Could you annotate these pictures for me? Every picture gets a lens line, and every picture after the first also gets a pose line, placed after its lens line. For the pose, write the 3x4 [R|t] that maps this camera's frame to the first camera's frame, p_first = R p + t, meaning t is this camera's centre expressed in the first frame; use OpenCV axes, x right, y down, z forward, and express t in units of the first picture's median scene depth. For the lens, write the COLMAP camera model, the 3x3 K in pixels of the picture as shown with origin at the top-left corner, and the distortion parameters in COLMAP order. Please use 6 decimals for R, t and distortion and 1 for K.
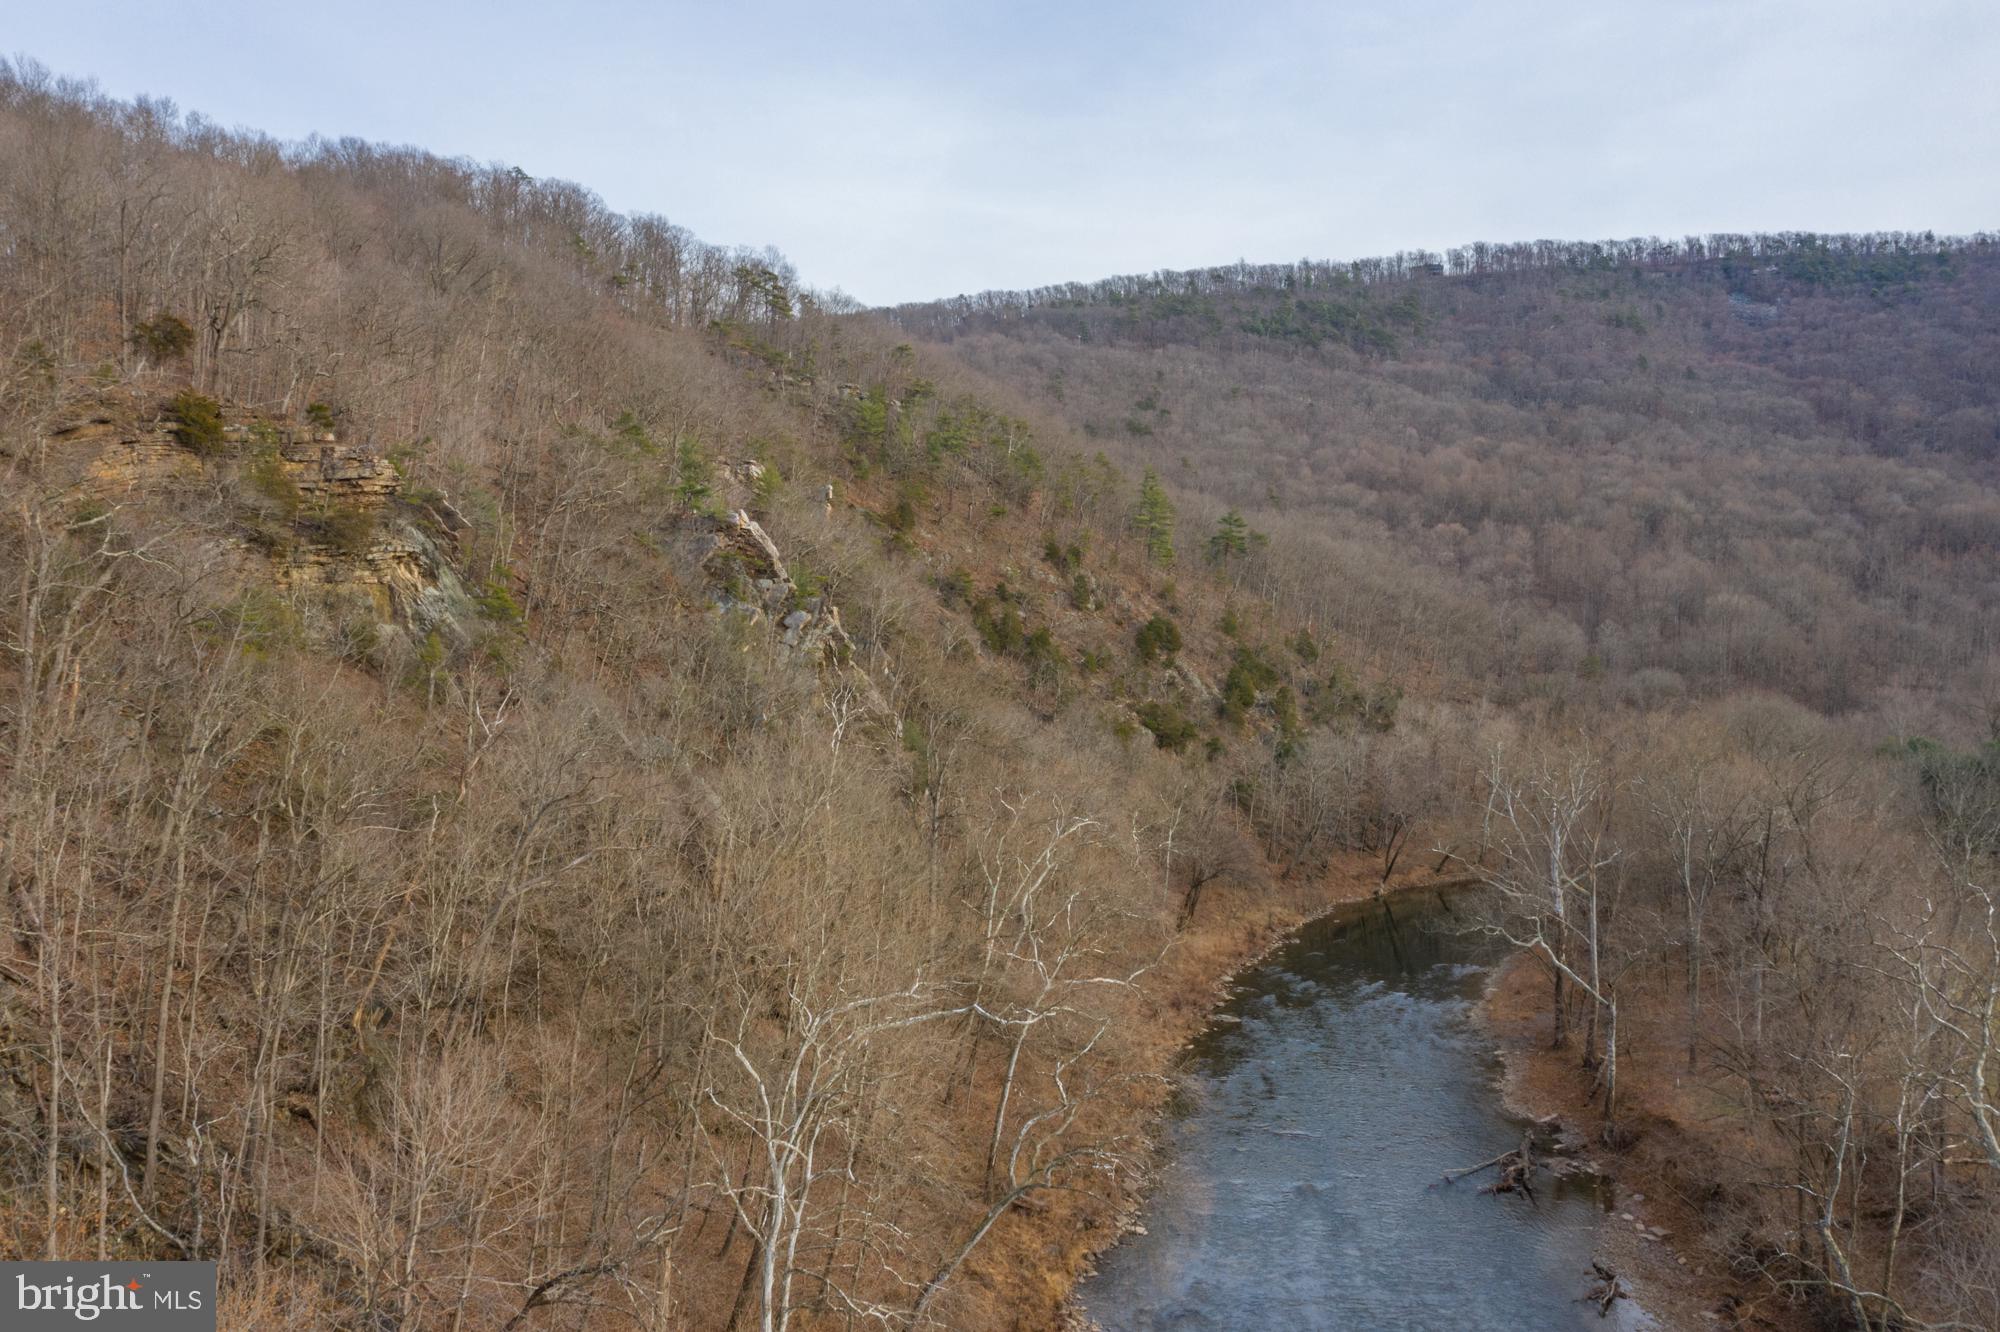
lens RADIAL K [[1579.2, 0, 1000.0], [0, 1579.2, 666.0], [0, 0, 1]] dist [-0.013887, 0.010019]
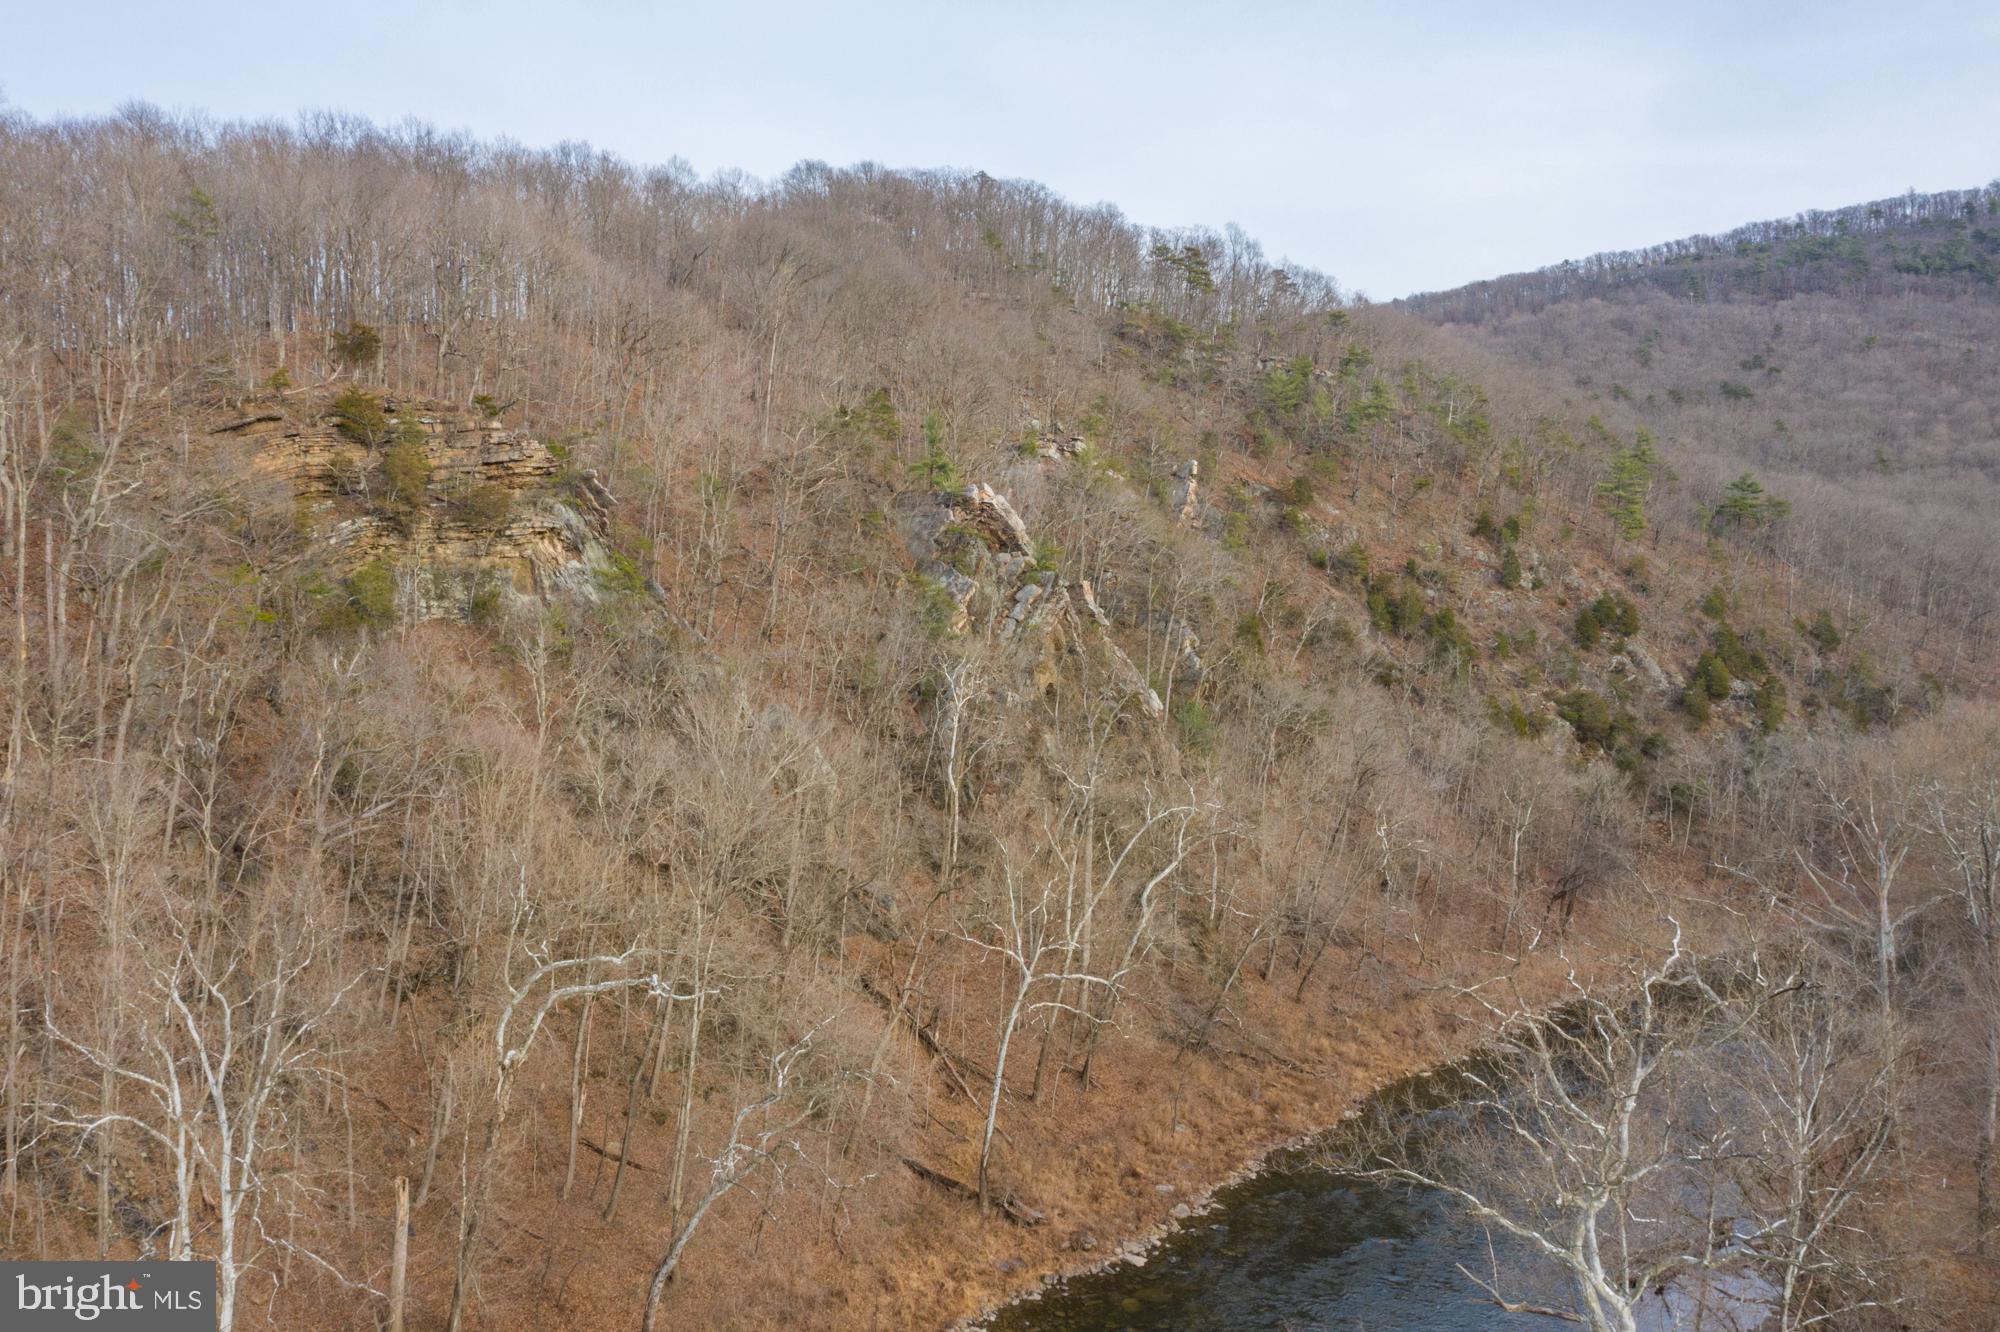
lens RADIAL K [[1579.2, 0, 1000.0], [0, 1579.2, 666.0], [0, 0, 1]] dist [-0.013887, 0.010019]
pose [[0.919885, 0.007325, -0.392121, 0.135543], [-0.005879, 0.999971, 0.004889, 0.006078], [0.392145, -0.002192, 0.919901, 0.054299]]
